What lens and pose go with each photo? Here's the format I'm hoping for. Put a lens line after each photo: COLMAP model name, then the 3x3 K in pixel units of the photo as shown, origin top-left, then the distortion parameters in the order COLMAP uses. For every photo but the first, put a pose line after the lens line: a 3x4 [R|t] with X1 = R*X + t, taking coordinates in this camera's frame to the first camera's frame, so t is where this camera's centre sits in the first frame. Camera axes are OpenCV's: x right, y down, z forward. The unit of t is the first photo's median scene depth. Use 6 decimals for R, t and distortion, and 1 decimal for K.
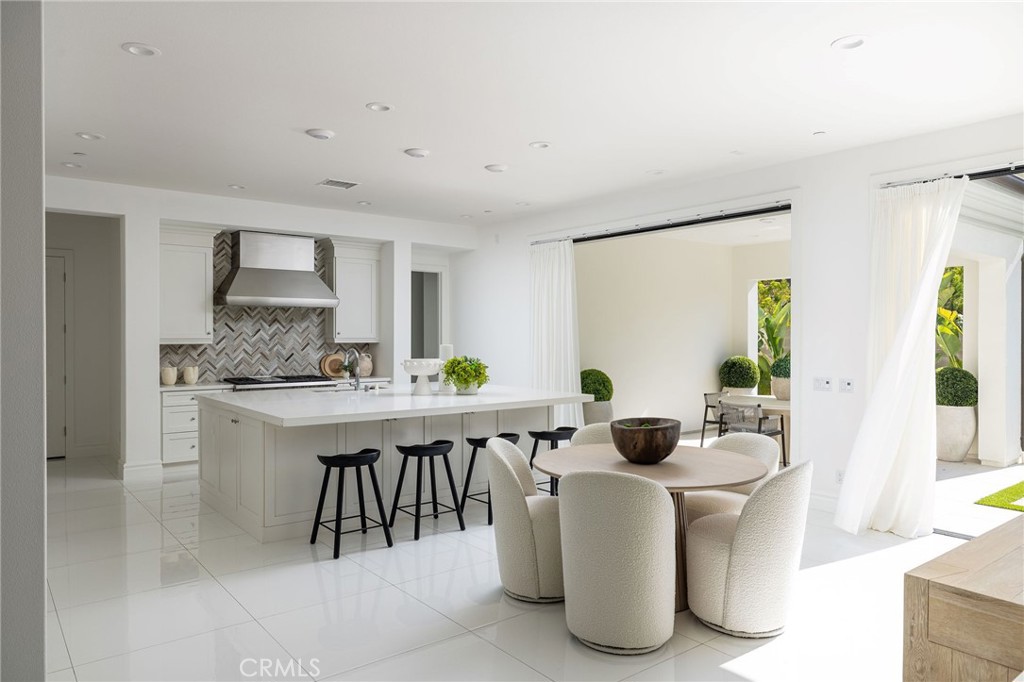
lens RADIAL K [[665.8, 0, 512.0], [0, 665.8, 341.0], [0, 0, 1]] dist [0.003052, 0.001119]
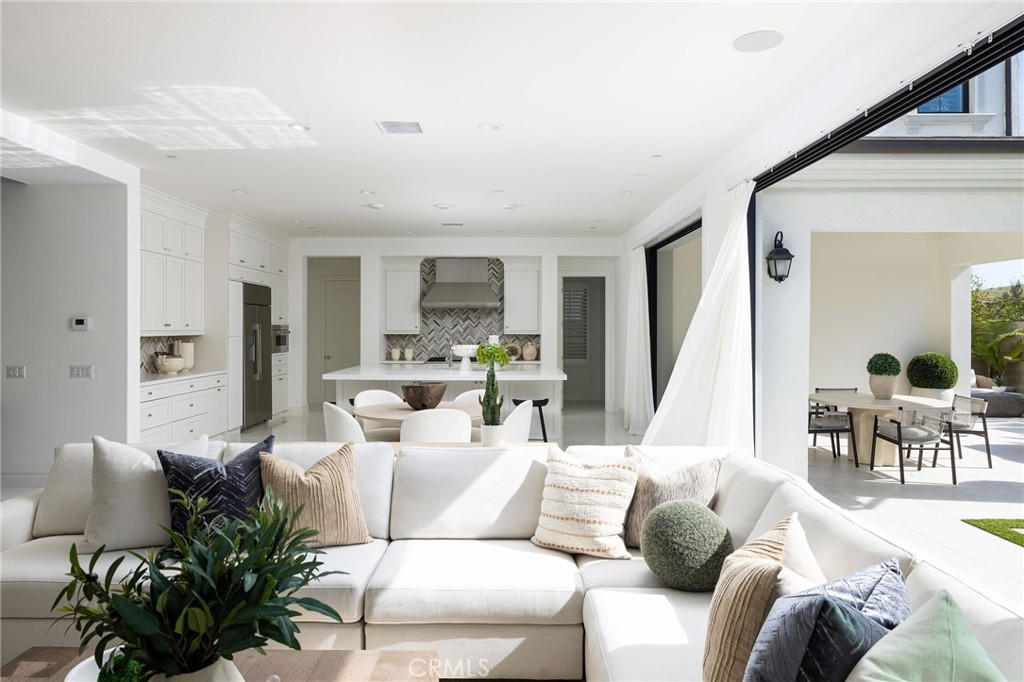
lens RADIAL K [[659.4, 0, 512.0], [0, 659.4, 341.0], [0, 0, 1]] dist [-0.002731, -0.001402]
pose [[0.783931, 0.013358, -0.620705, 0.656426], [-0.007108, 0.999896, 0.012542, -0.000121], [0.620808, -0.005420, 0.783944, -0.046984]]
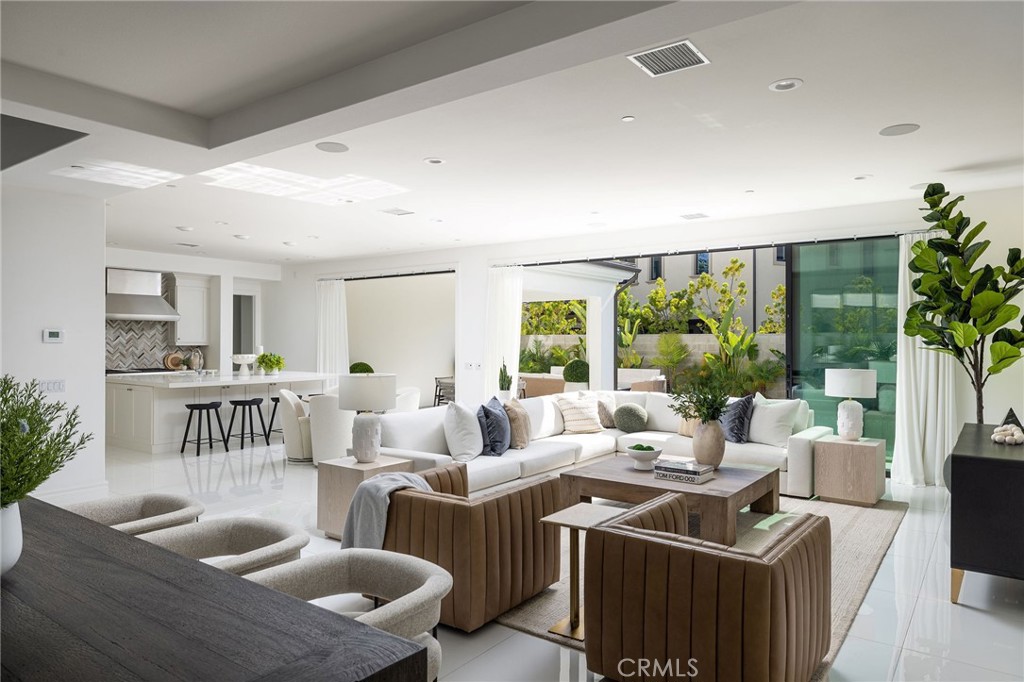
lens RADIAL K [[665.8, 0, 512.0], [0, 665.8, 341.0], [0, 0, 1]] dist [0.003052, 0.001119]
pose [[0.964976, -0.000409, 0.262338, 0.063429], [0.002010, 0.999981, -0.005834, 0.003822], [-0.262331, 0.006156, 0.964958, -0.651658]]
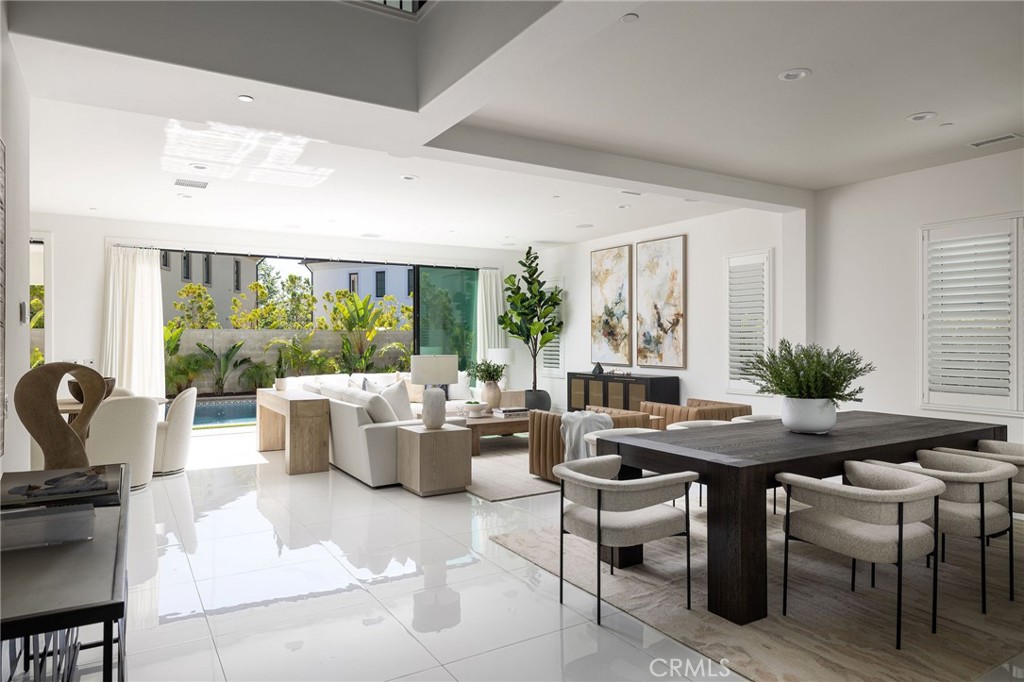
lens RADIAL K [[659.4, 0, 512.0], [0, 659.4, 341.0], [0, 0, 1]] dist [-0.002731, -0.001402]
pose [[0.112421, -0.006362, 0.993640, -0.692128], [0.010539, 0.999931, 0.005210, 0.011251], [-0.993605, 0.009886, 0.112481, -0.130370]]
